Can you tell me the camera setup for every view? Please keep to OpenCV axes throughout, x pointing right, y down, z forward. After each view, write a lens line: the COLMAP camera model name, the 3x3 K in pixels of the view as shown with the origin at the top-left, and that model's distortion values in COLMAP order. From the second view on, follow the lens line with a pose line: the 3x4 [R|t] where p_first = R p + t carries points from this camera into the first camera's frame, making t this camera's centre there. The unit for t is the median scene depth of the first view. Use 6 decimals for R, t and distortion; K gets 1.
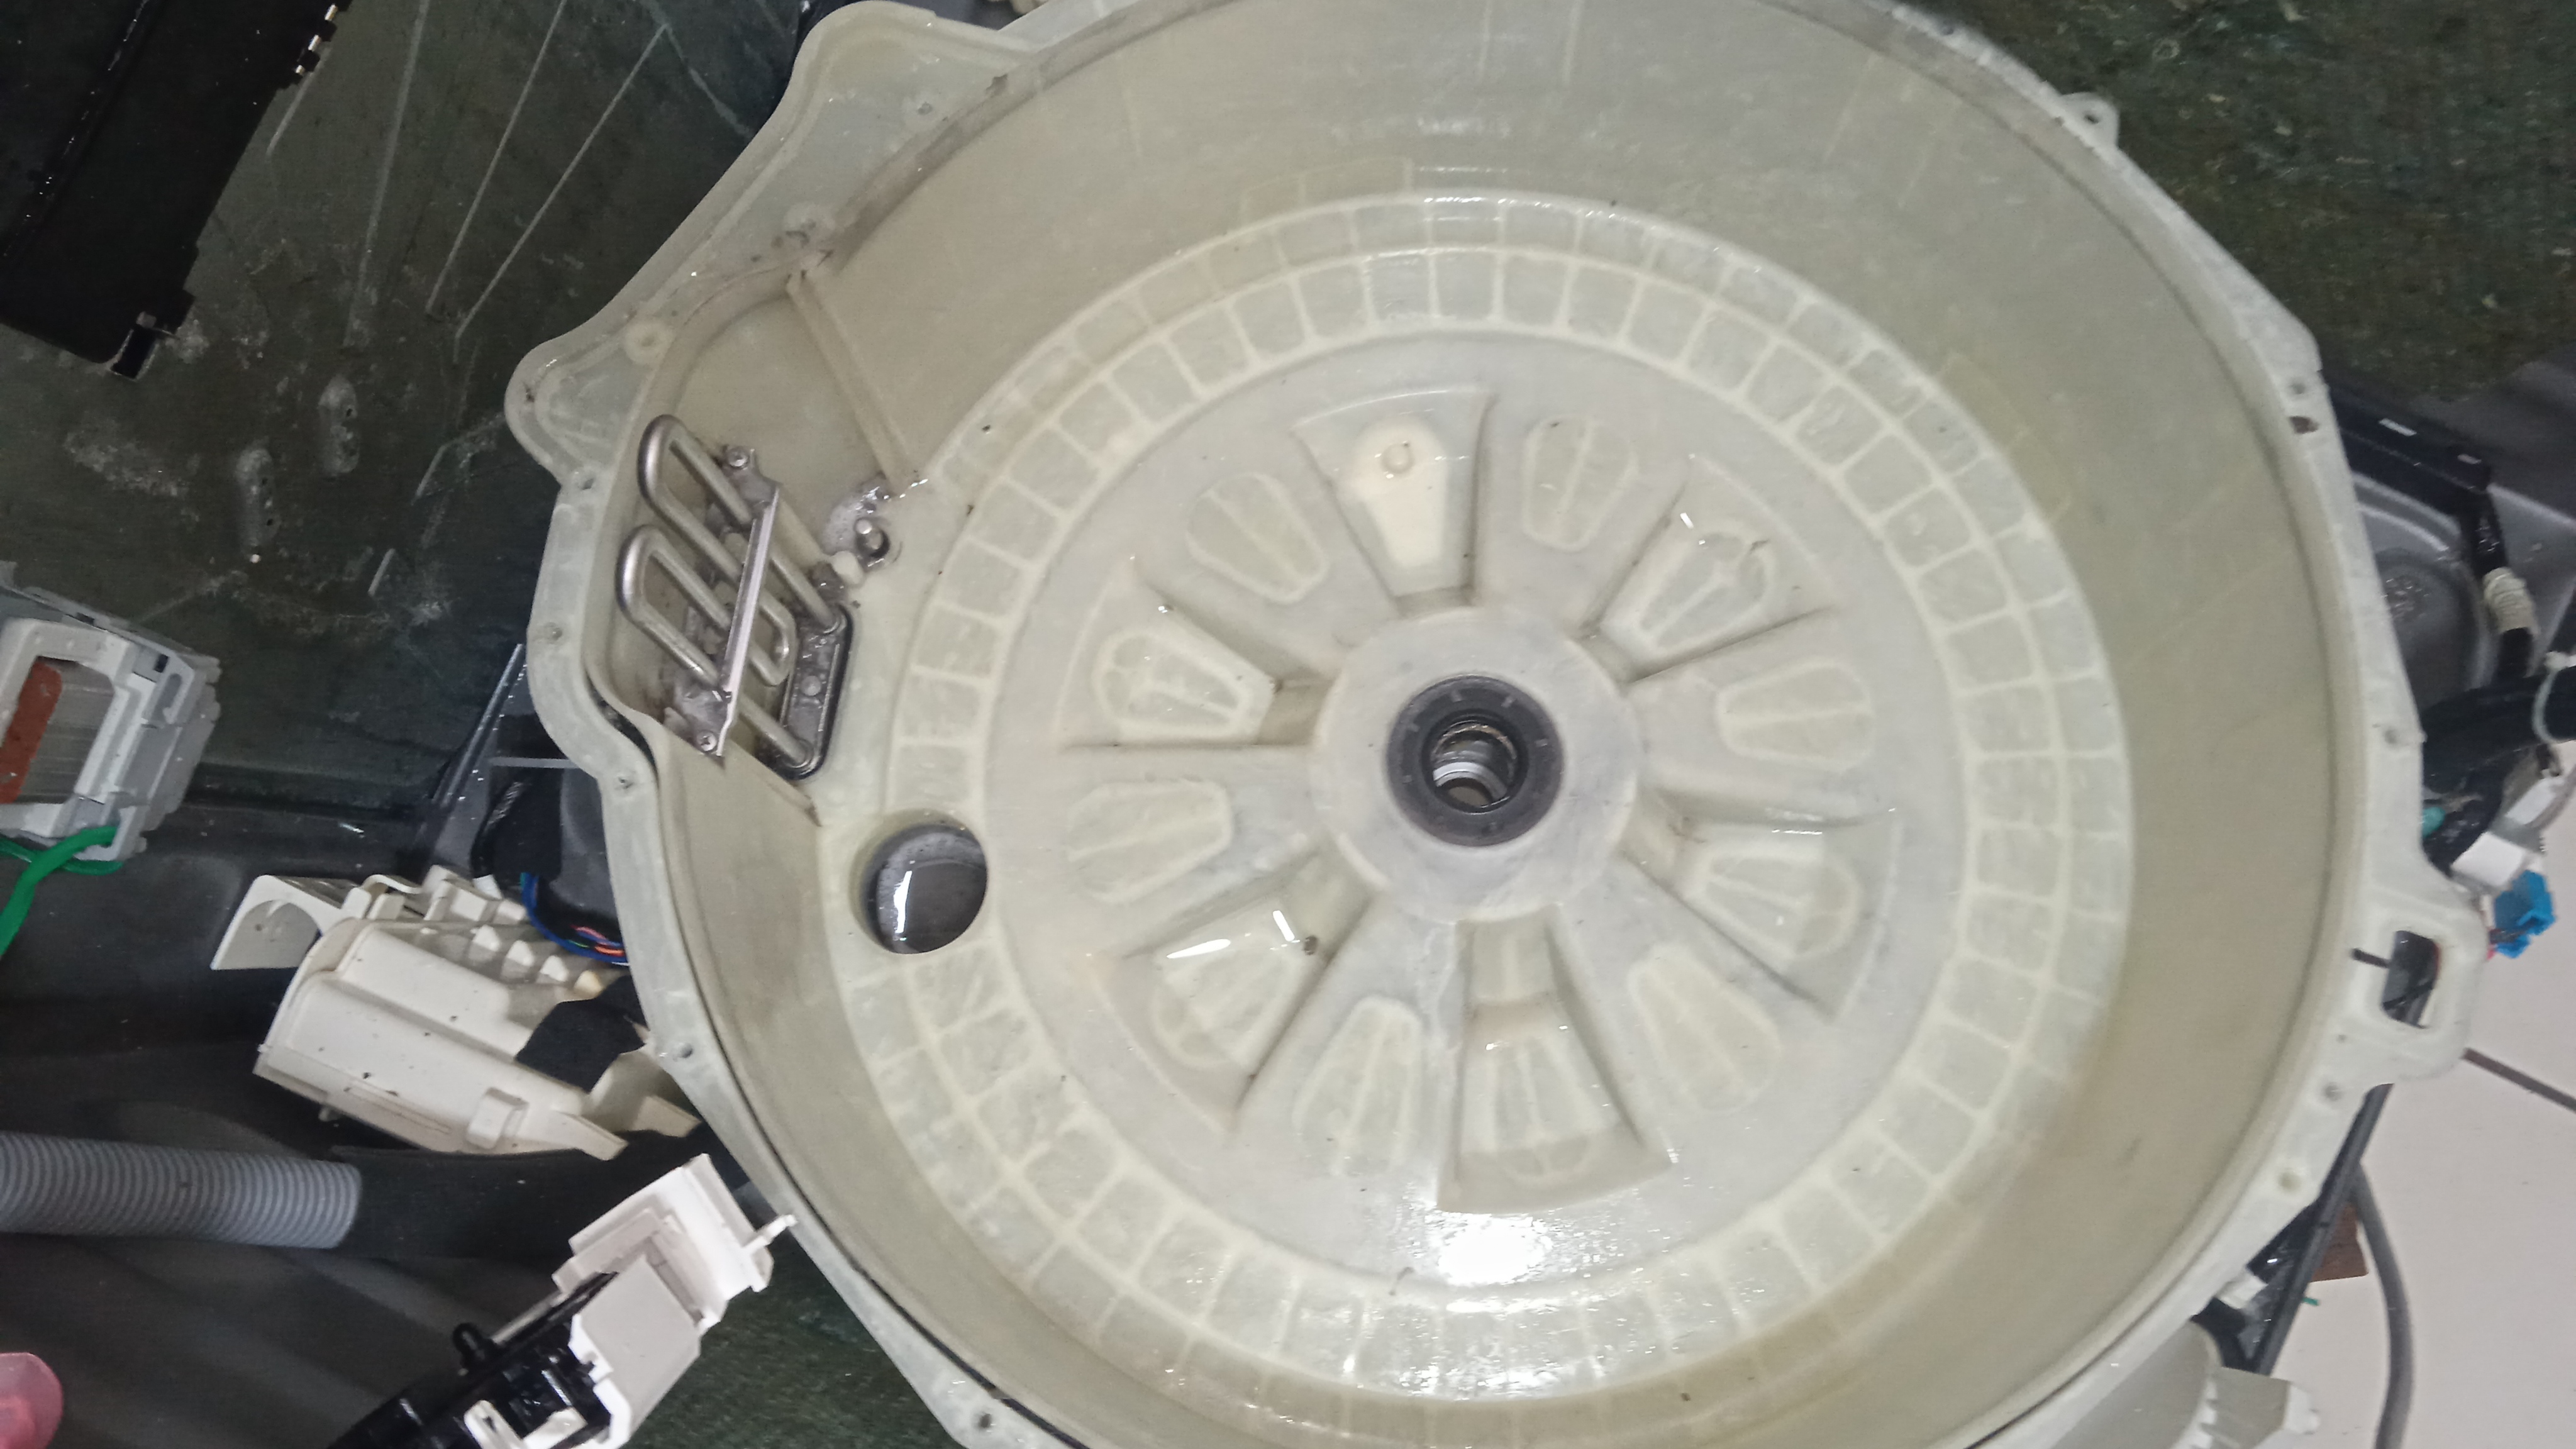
lens RADIAL K [[2104.0, 0, 1304.9], [0, 2104.0, 700.7], [0, 0, 1]] dist [0.050841, -0.068451]
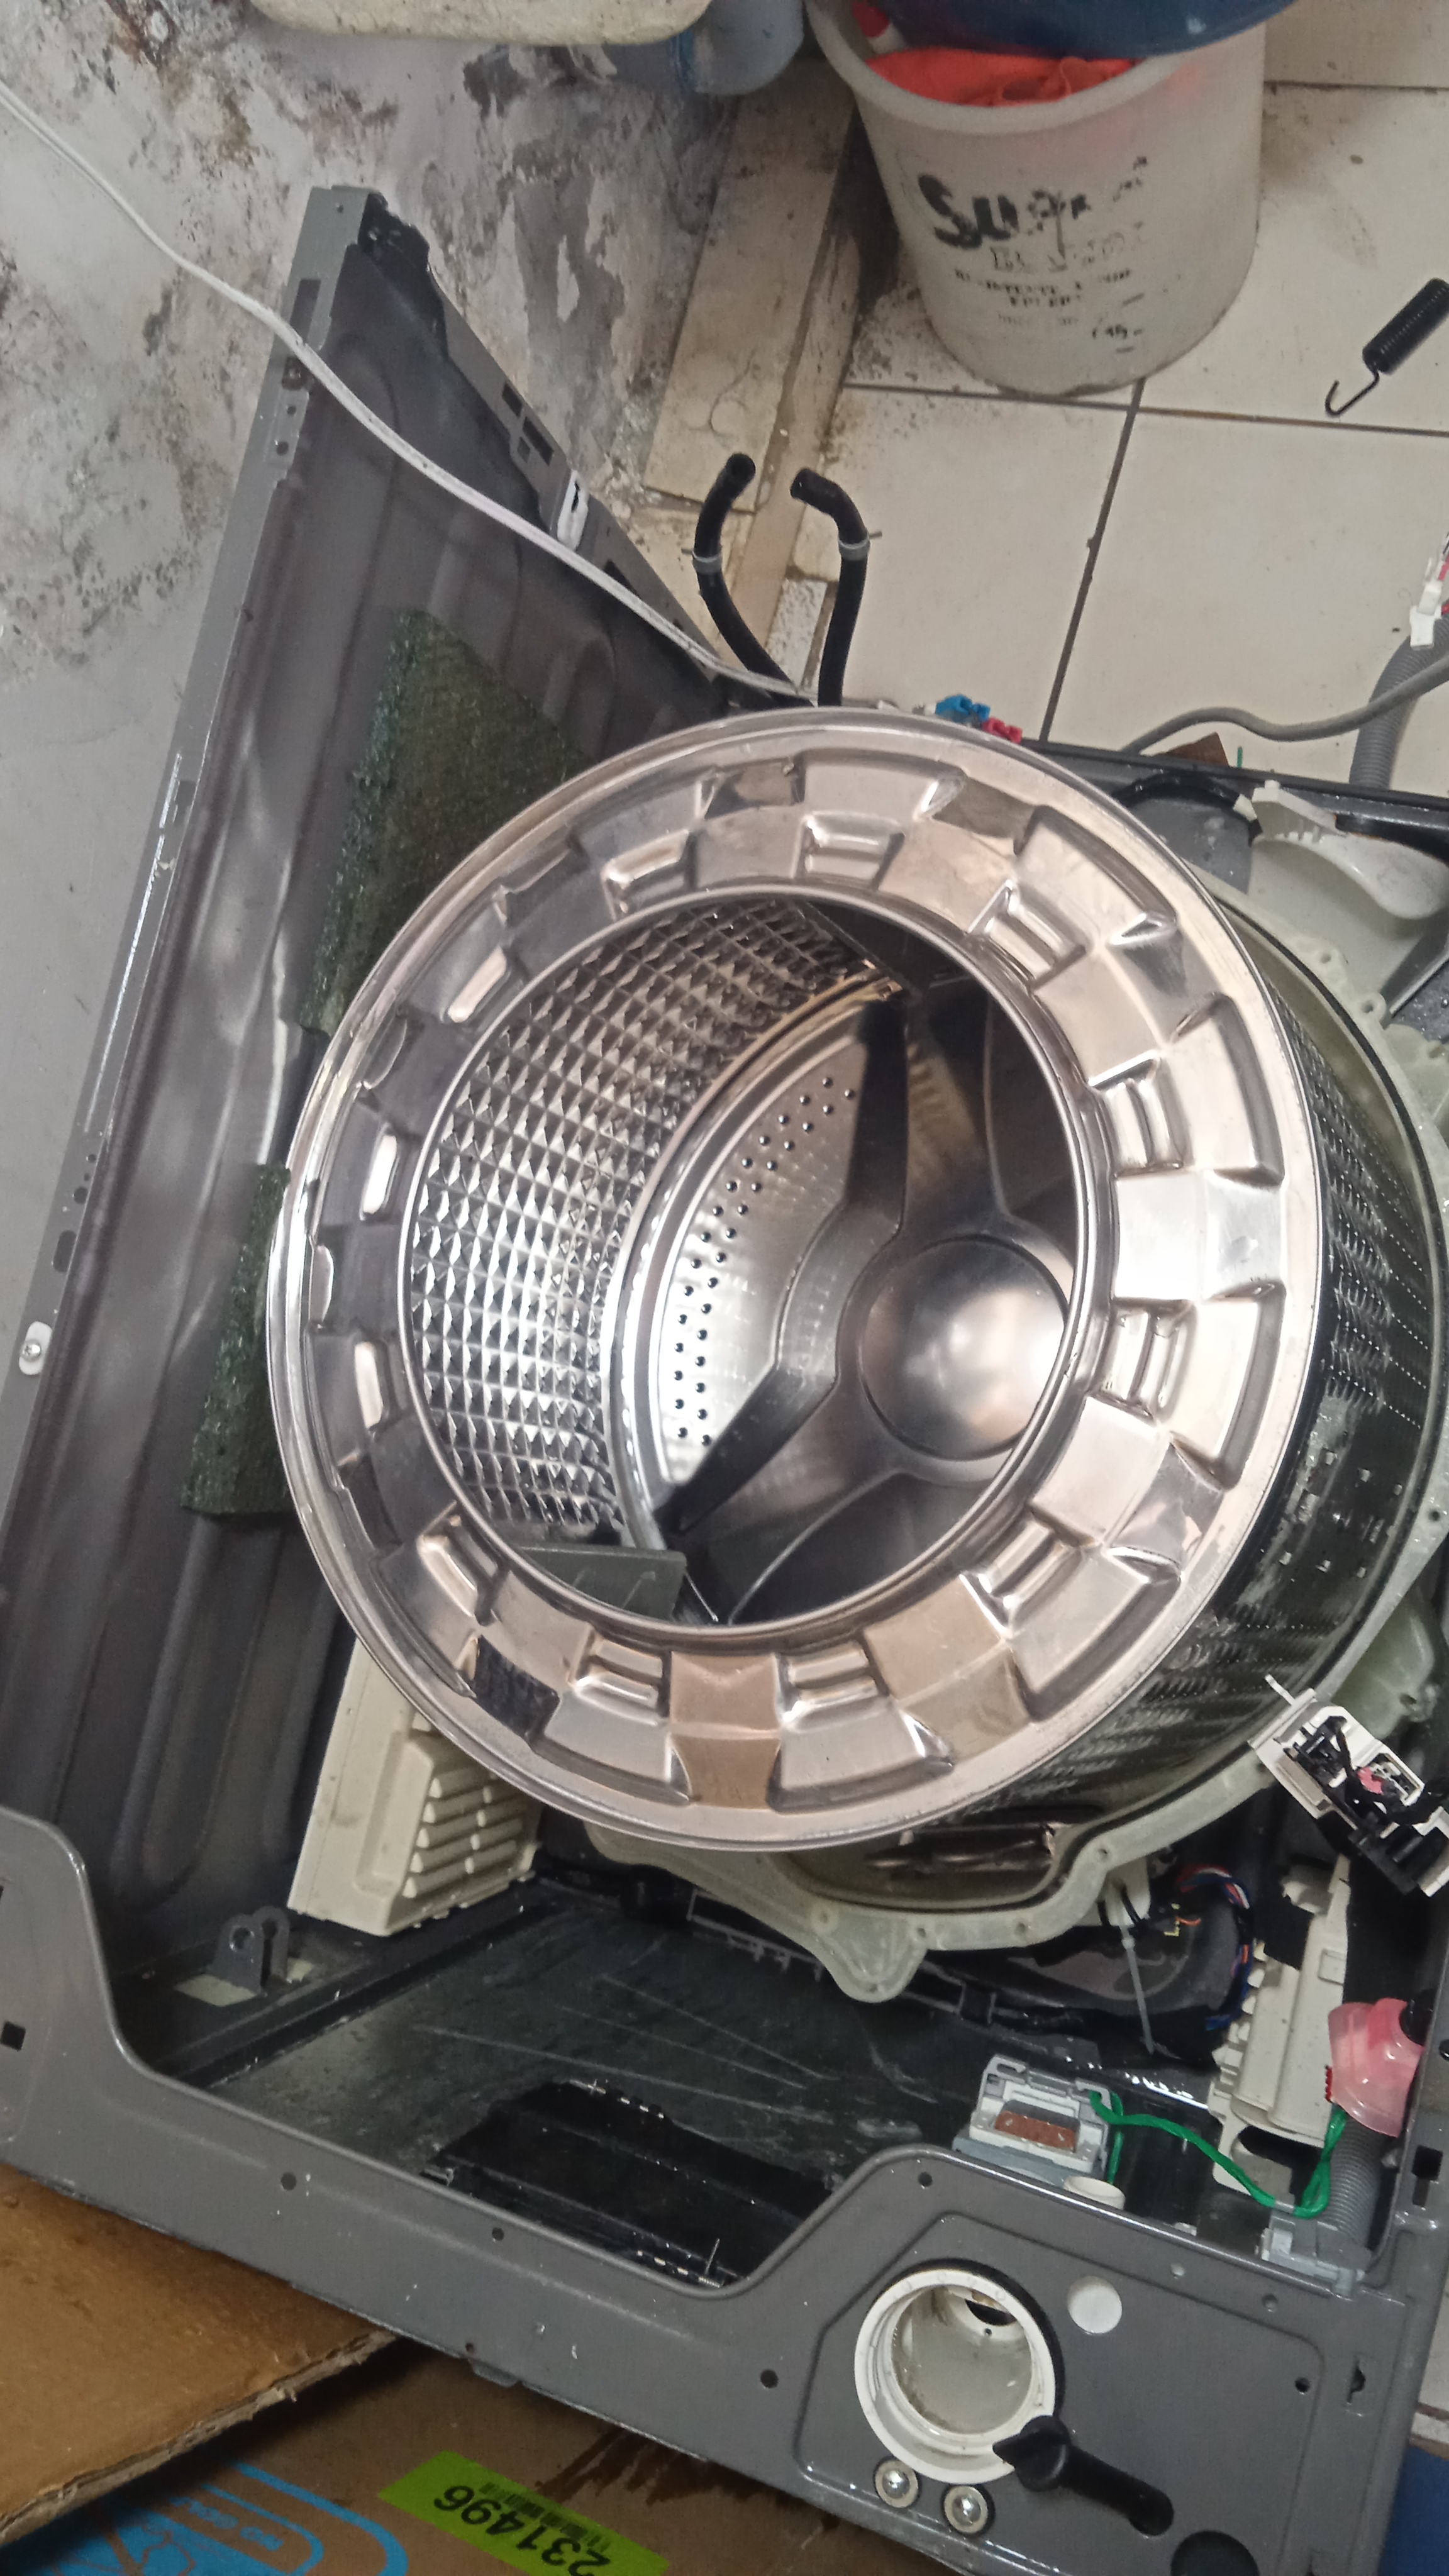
lens RADIAL K [[2104.0, 0, 683.0], [0, 2104.0, 1327.1], [0, 0, 1]] dist [0.050841, -0.068451]
pose [[-0.154386, -0.970802, 0.183599, -0.139104], [0.961750, -0.190223, -0.197108, 0.125771], [0.226278, 0.146146, 0.963037, -0.526204]]
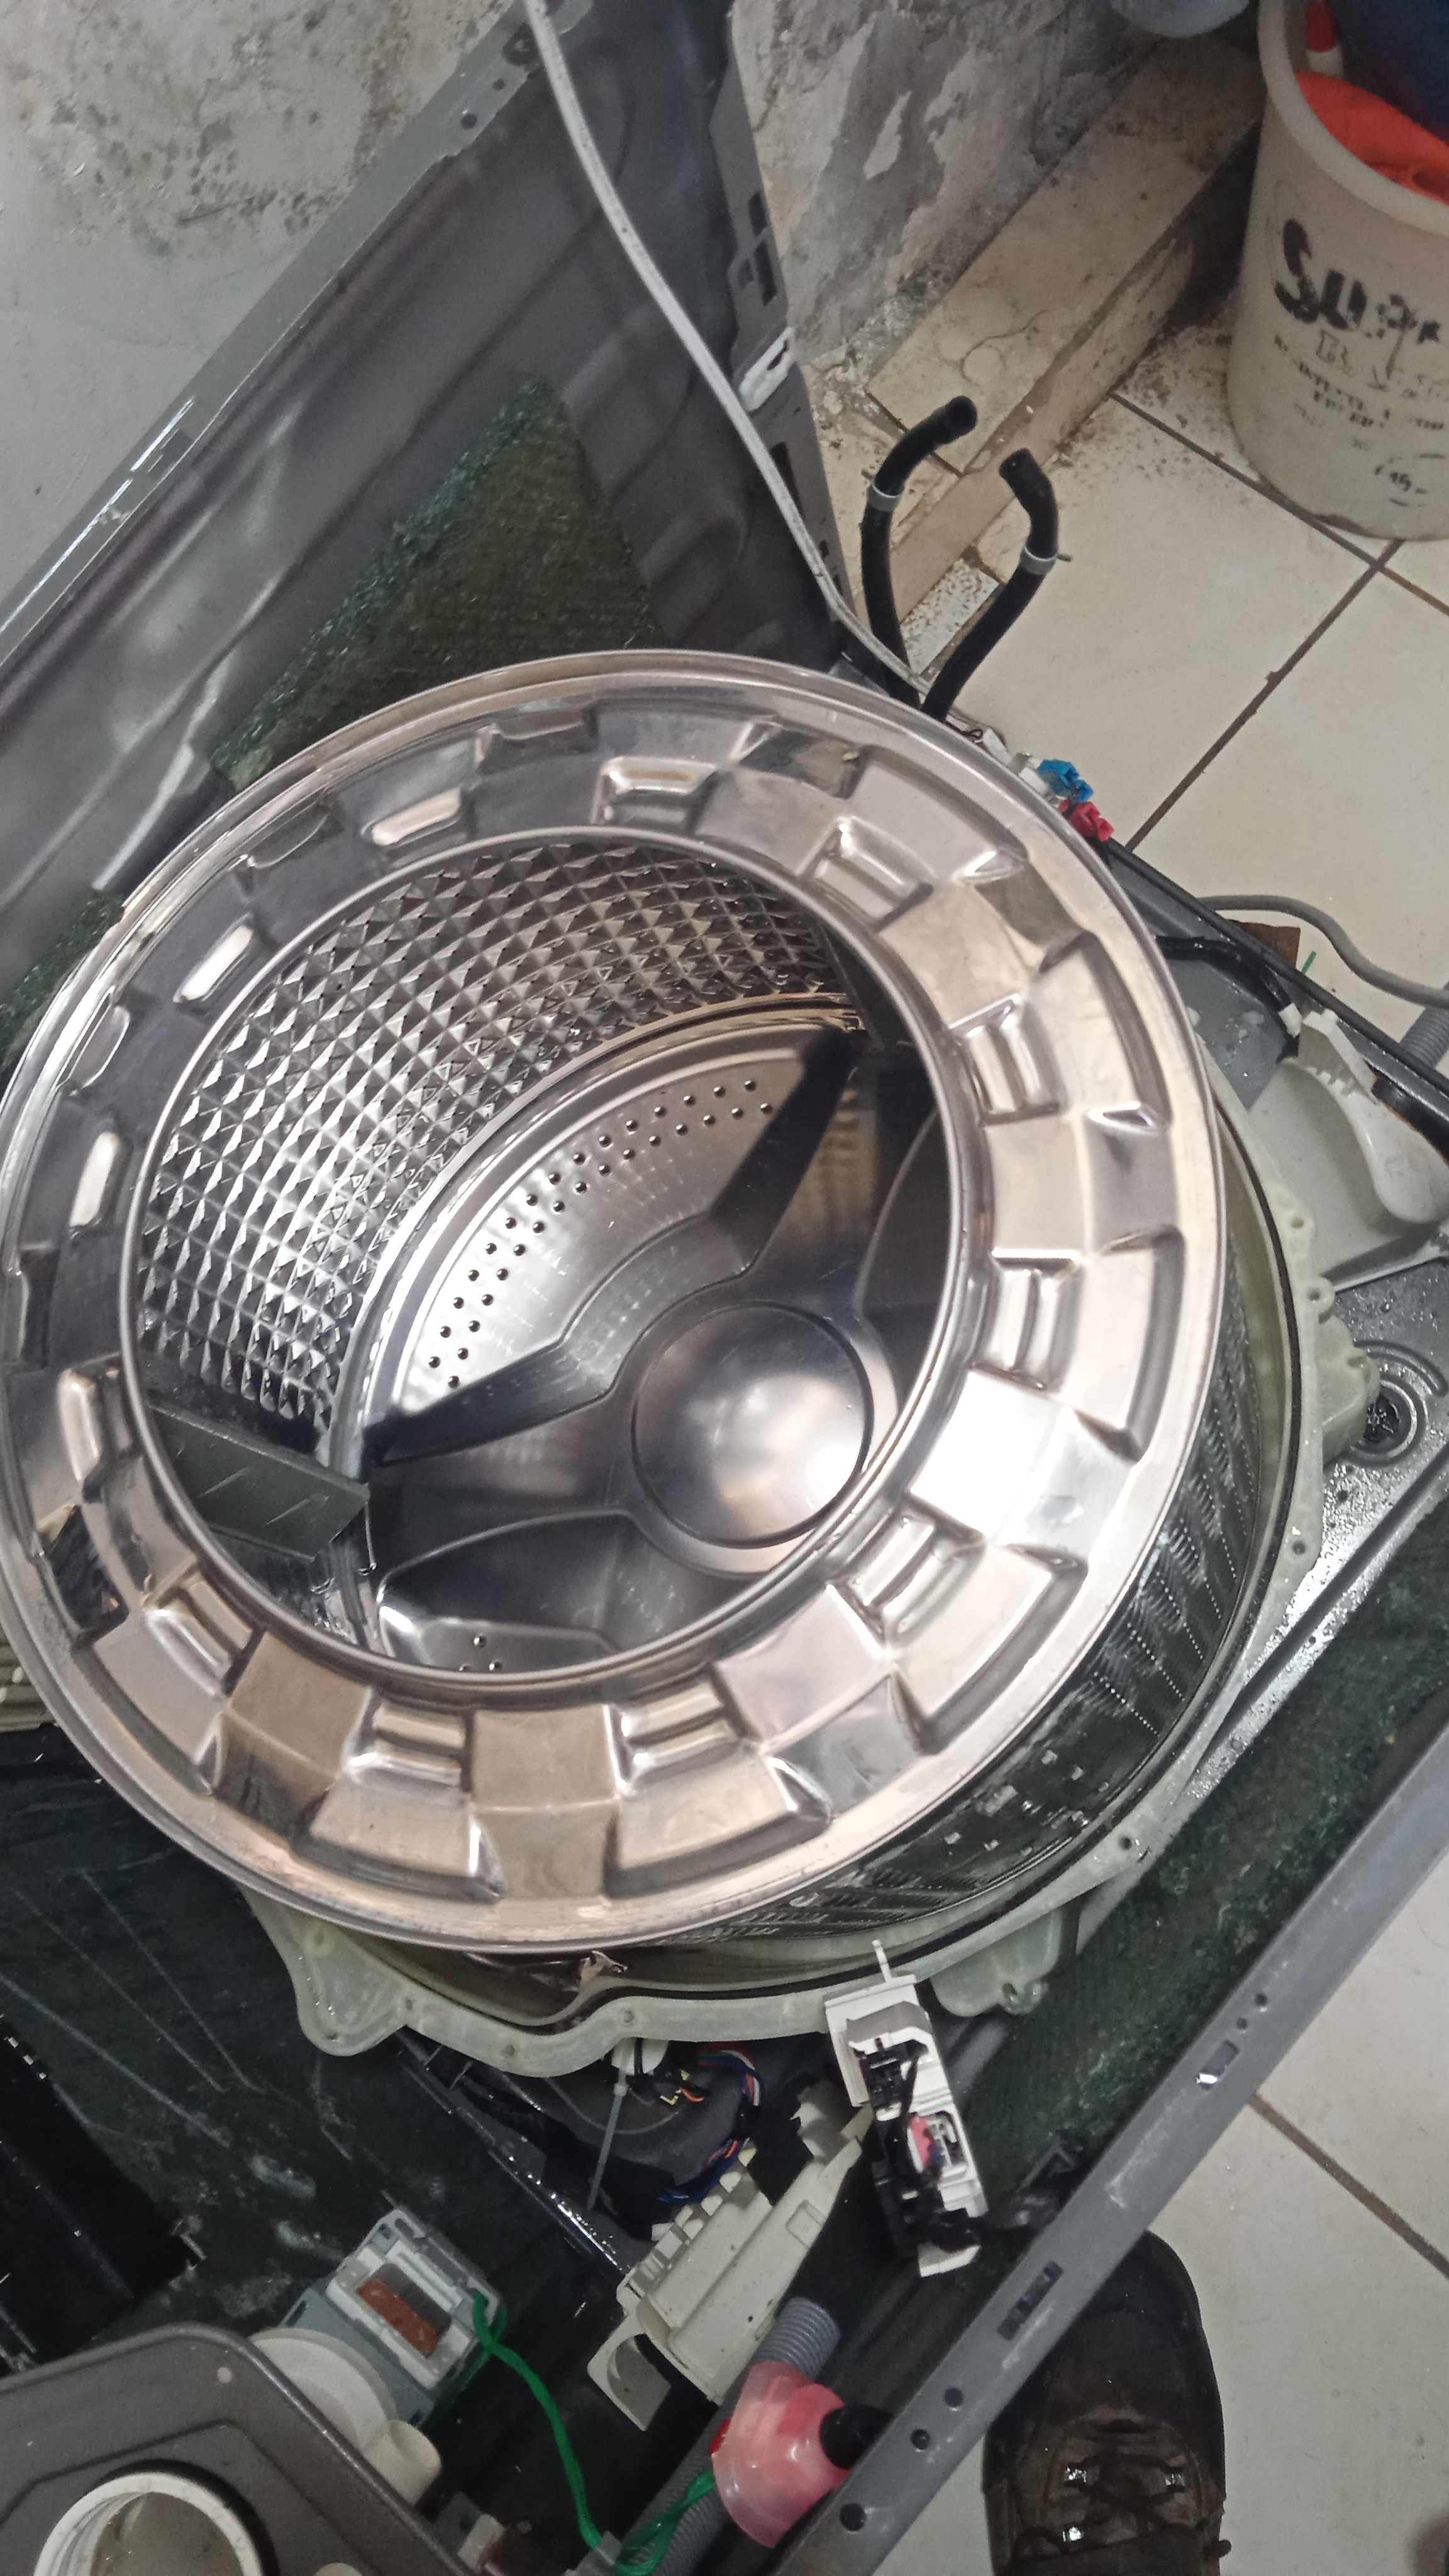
lens RADIAL K [[2104.0, 0, 706.3], [0, 2104.0, 1279.1], [0, 0, 1]] dist [0.050841, -0.068451]
pose [[0.279301, -0.947111, 0.158026, -0.045443], [0.957491, 0.262354, -0.119918, 0.129485], [0.072117, 0.184802, 0.980126, -0.375193]]
